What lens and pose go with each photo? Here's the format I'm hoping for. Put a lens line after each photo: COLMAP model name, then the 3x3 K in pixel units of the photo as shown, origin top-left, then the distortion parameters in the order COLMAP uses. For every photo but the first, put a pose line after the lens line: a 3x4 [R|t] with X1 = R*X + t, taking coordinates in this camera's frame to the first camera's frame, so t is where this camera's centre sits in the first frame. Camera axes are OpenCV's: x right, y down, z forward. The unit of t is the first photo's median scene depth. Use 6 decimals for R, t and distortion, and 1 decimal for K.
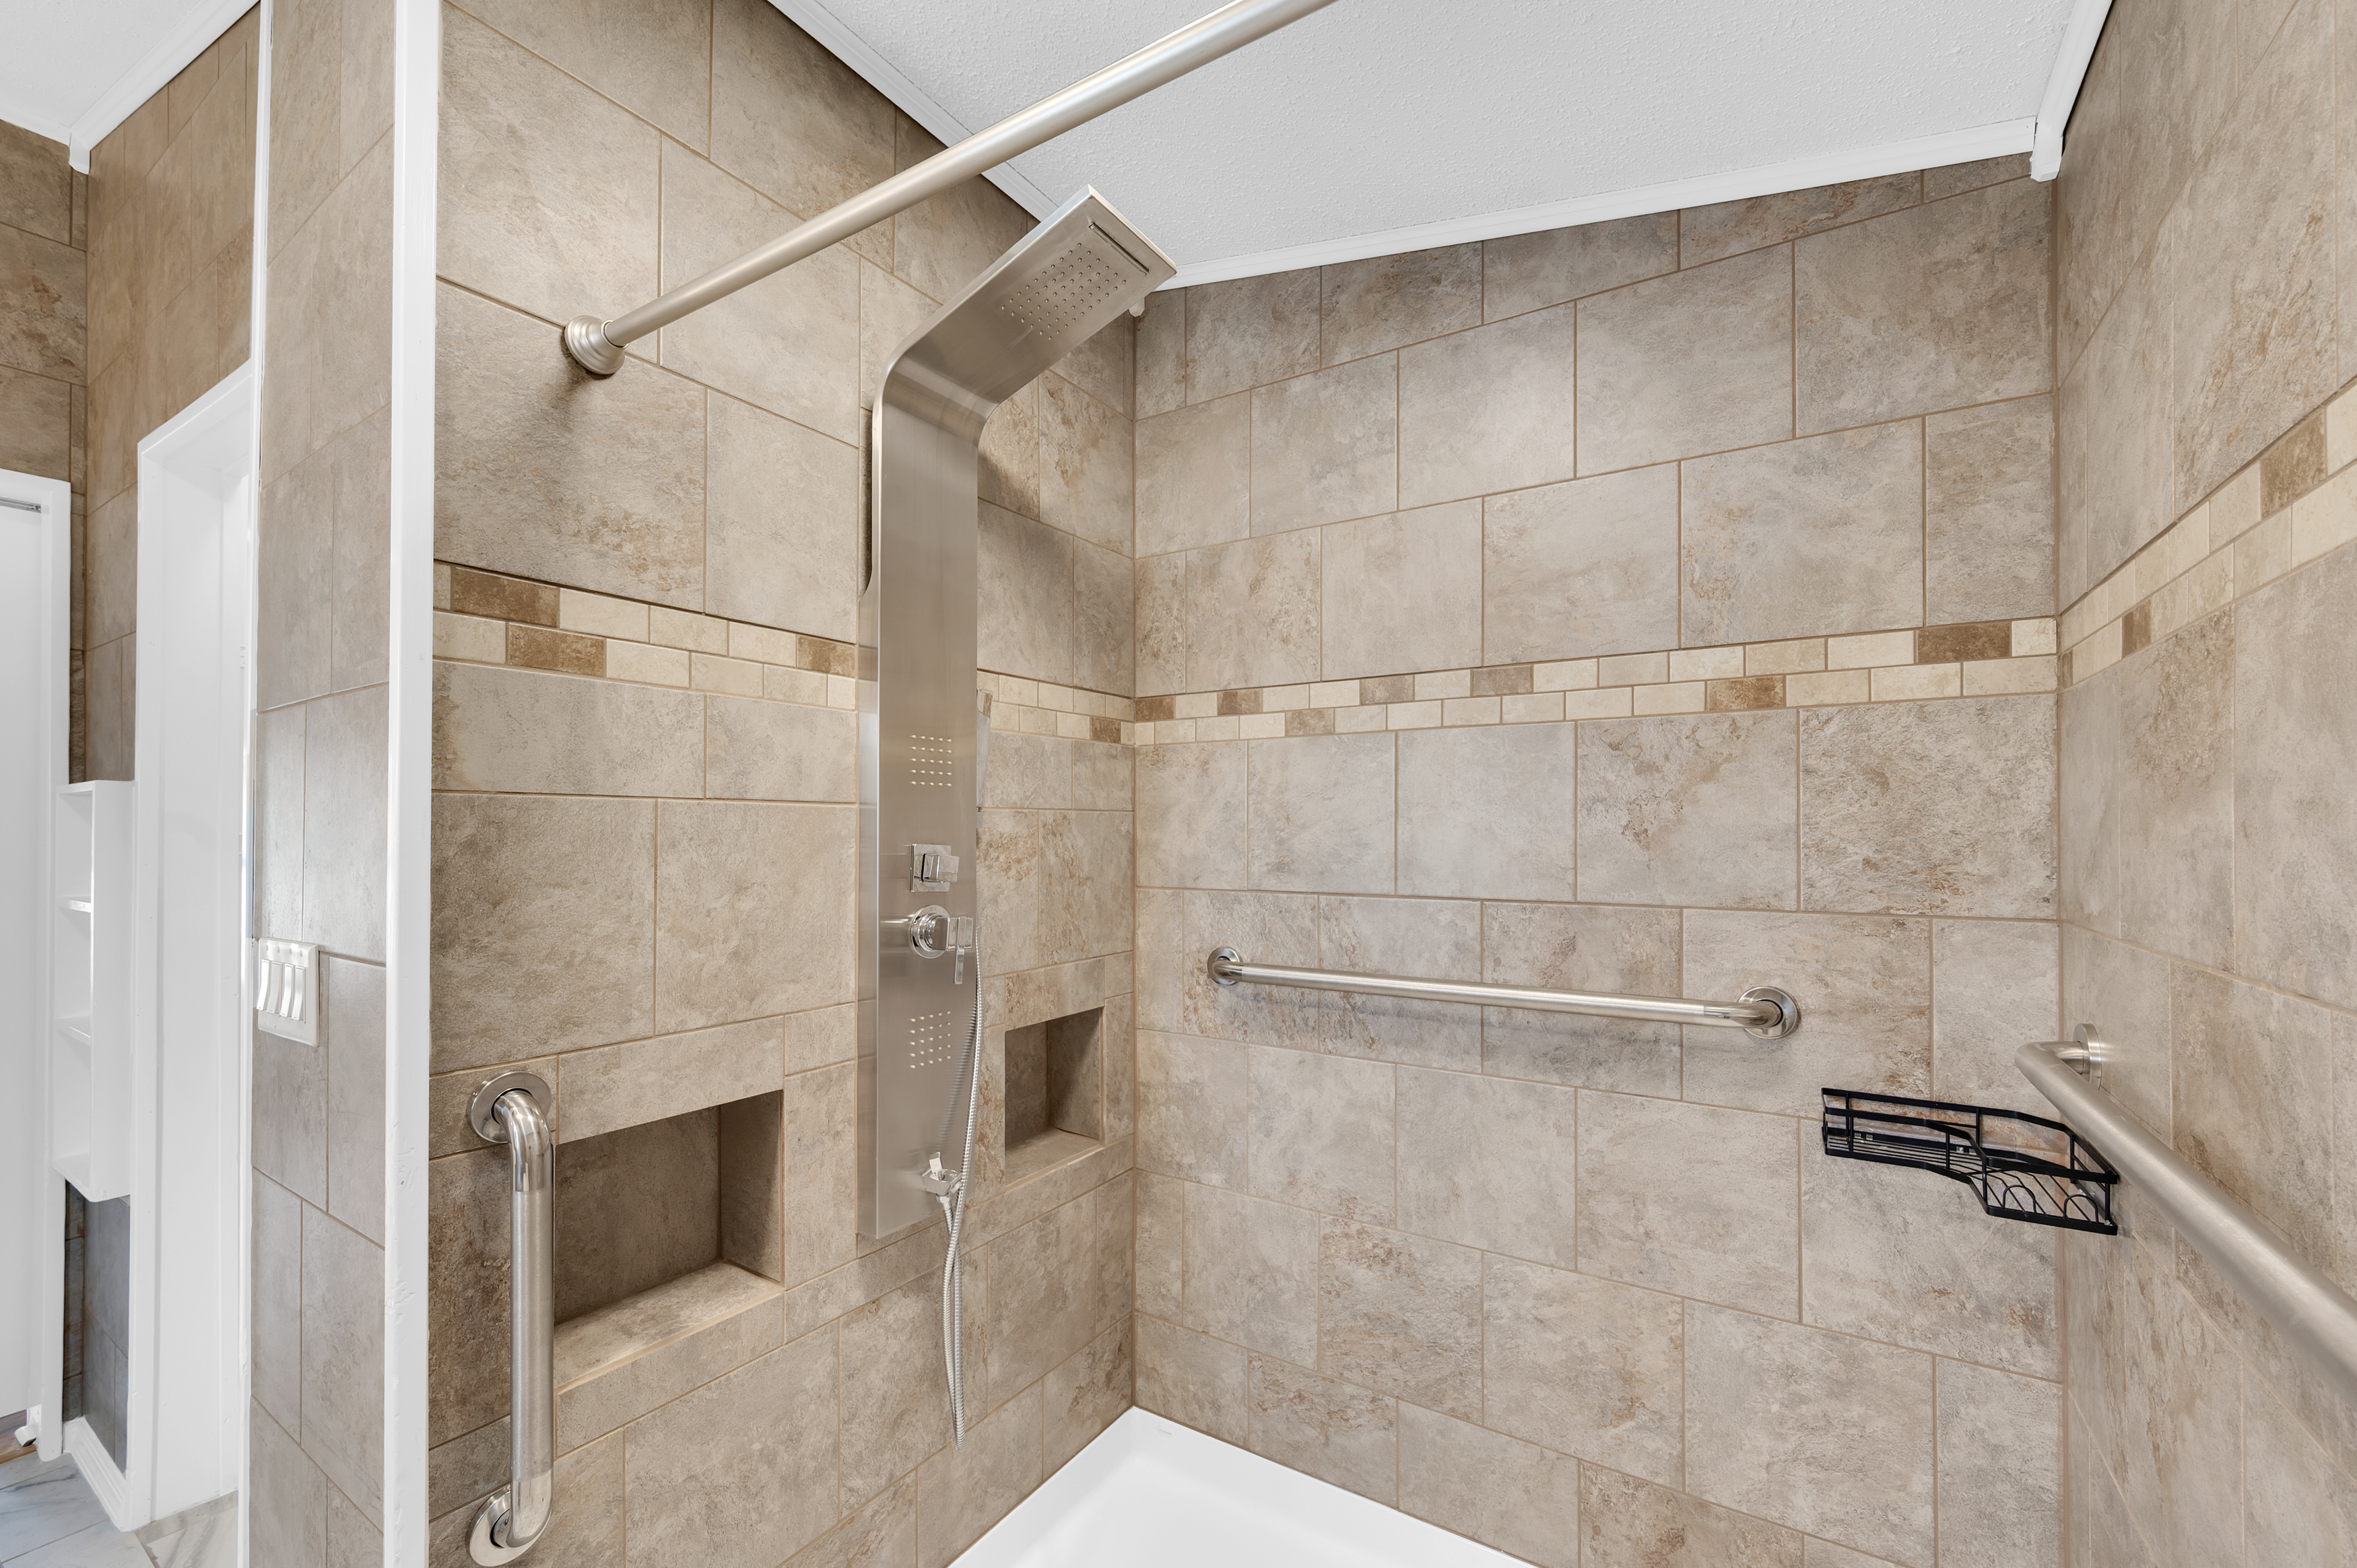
lens RADIAL K [[932.5, 0, 1228.2], [0, 932.5, 824.5], [0, 0, 1]] dist [-0.000325, -0.000075]
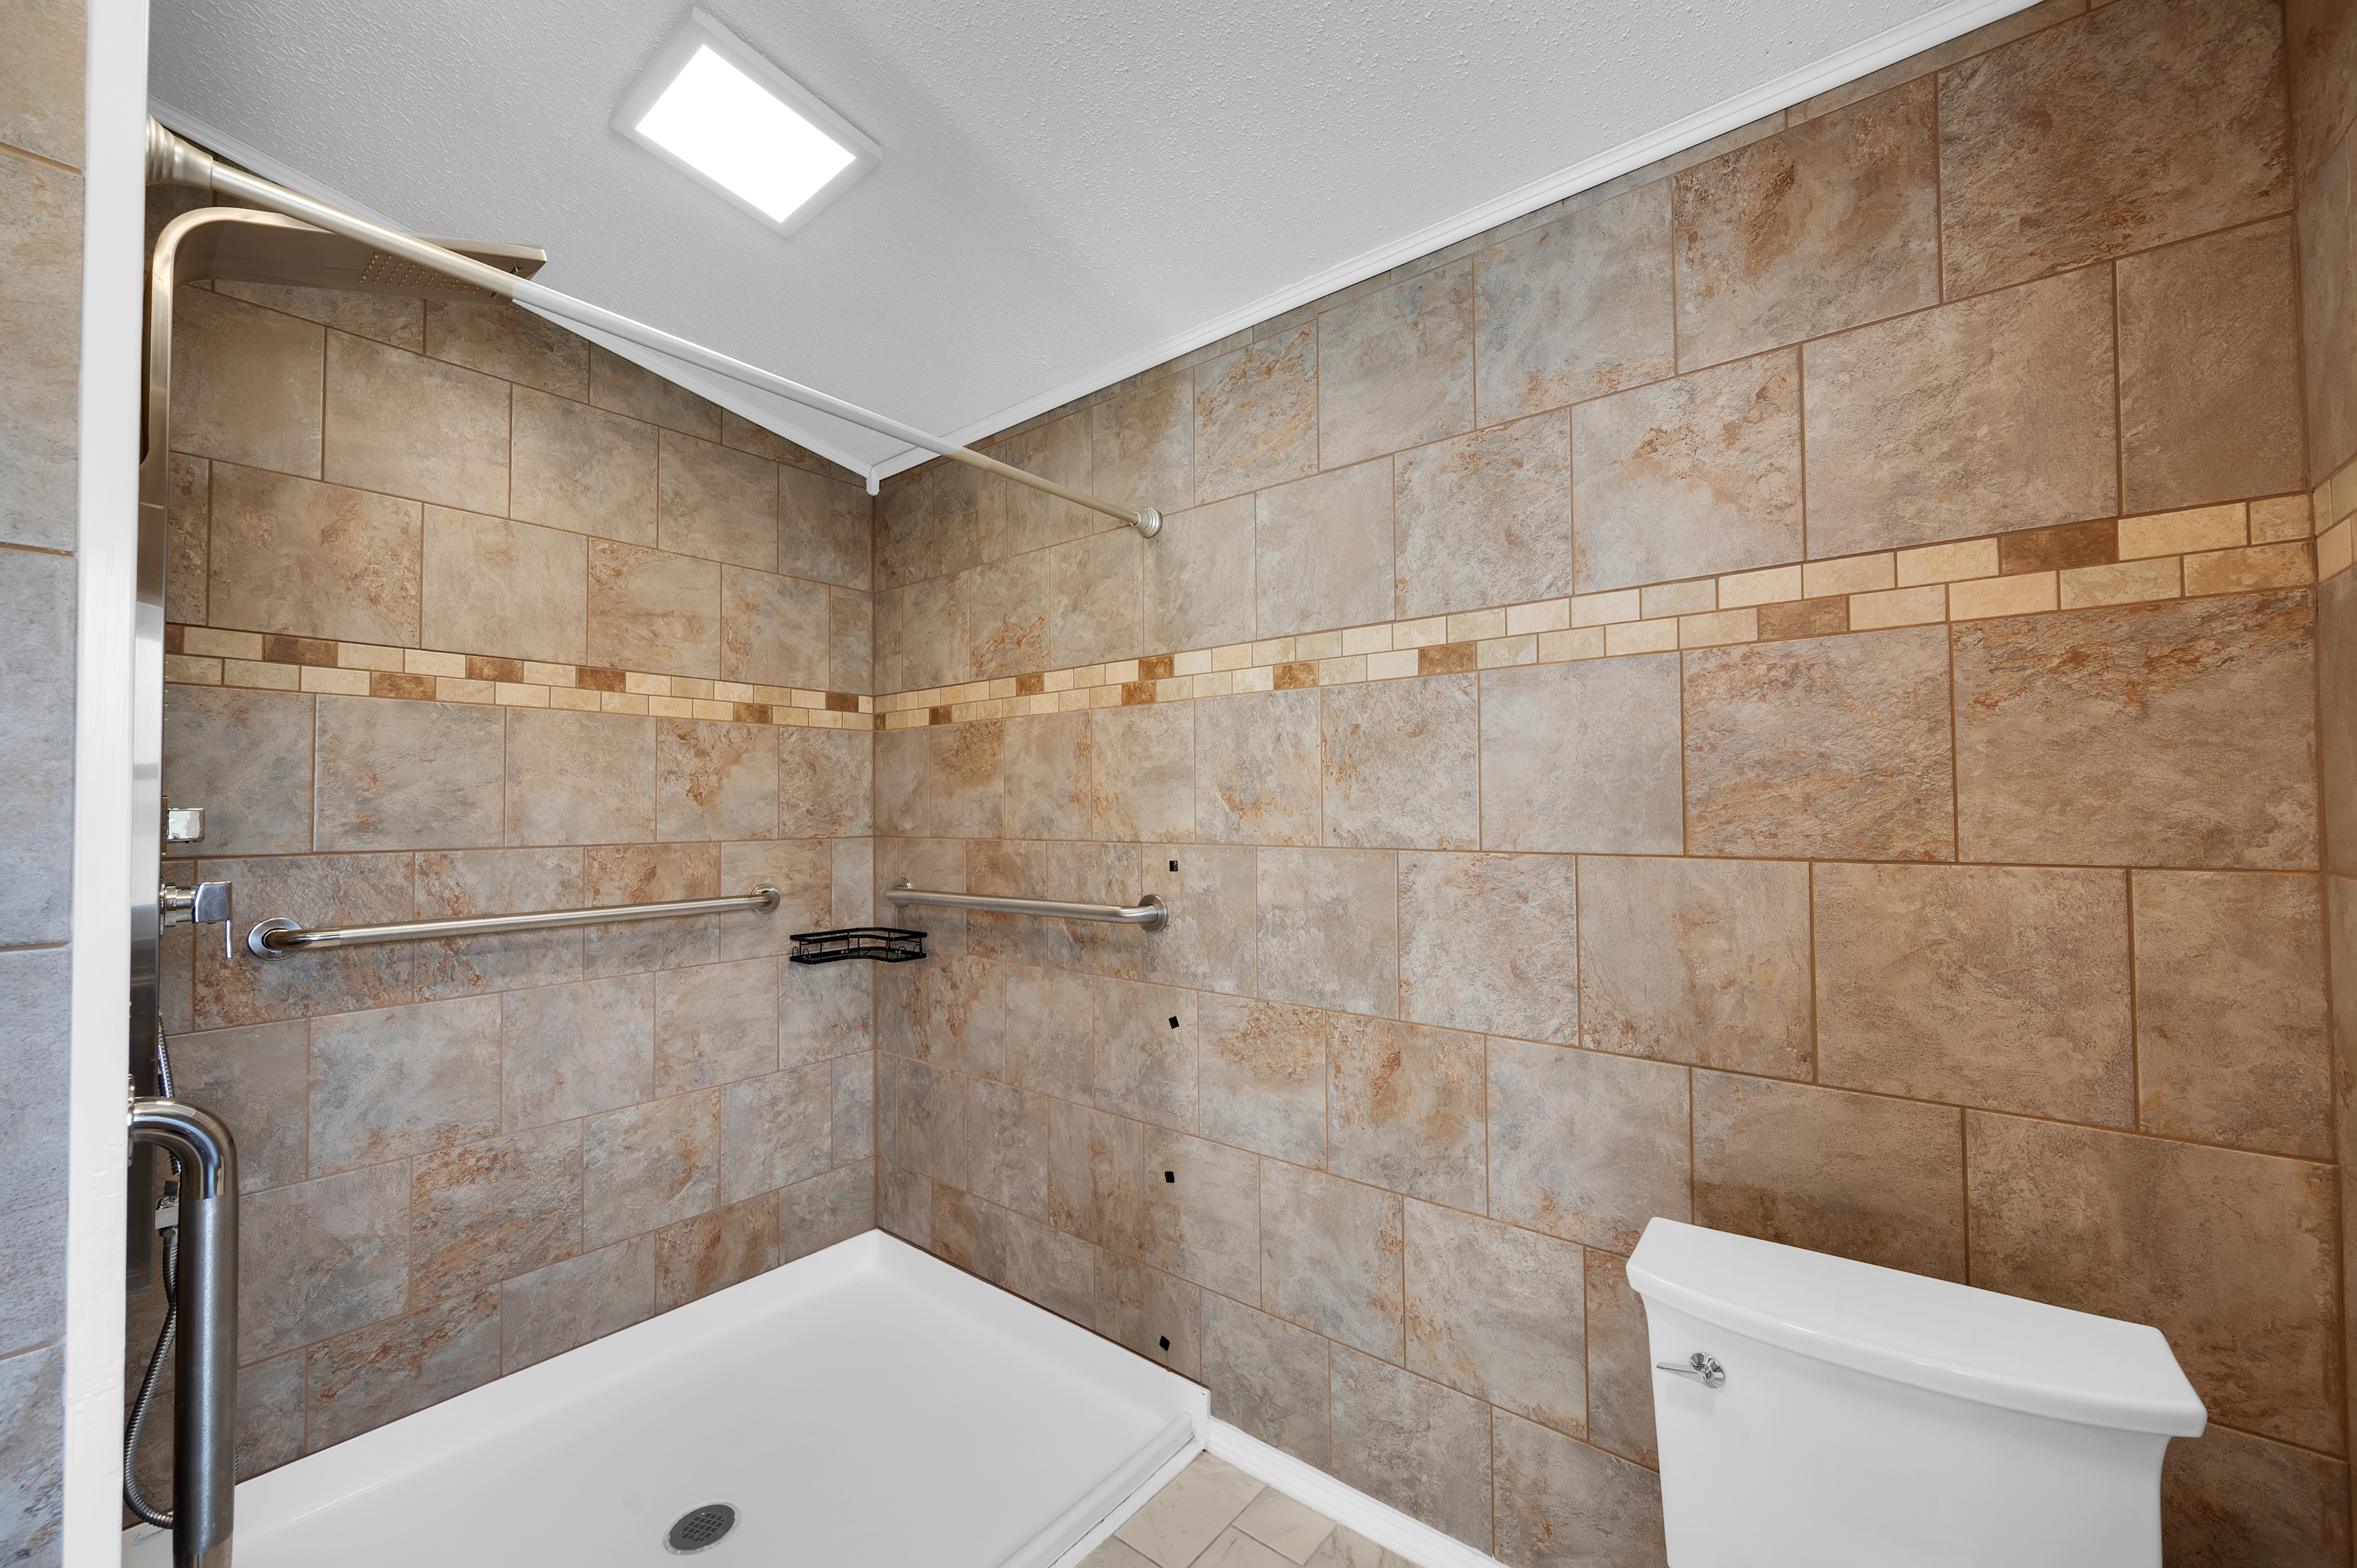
lens RADIAL K [[932.5, 0, 1168.0], [0, 932.5, 786.7], [0, 0, 1]] dist [-0.000325, -0.000075]
pose [[0.126310, 0.021701, 0.991753, -1.008366], [-0.001648, 0.999764, -0.021666, 0.028281], [-0.991989, 0.001102, 0.126316, 0.035225]]
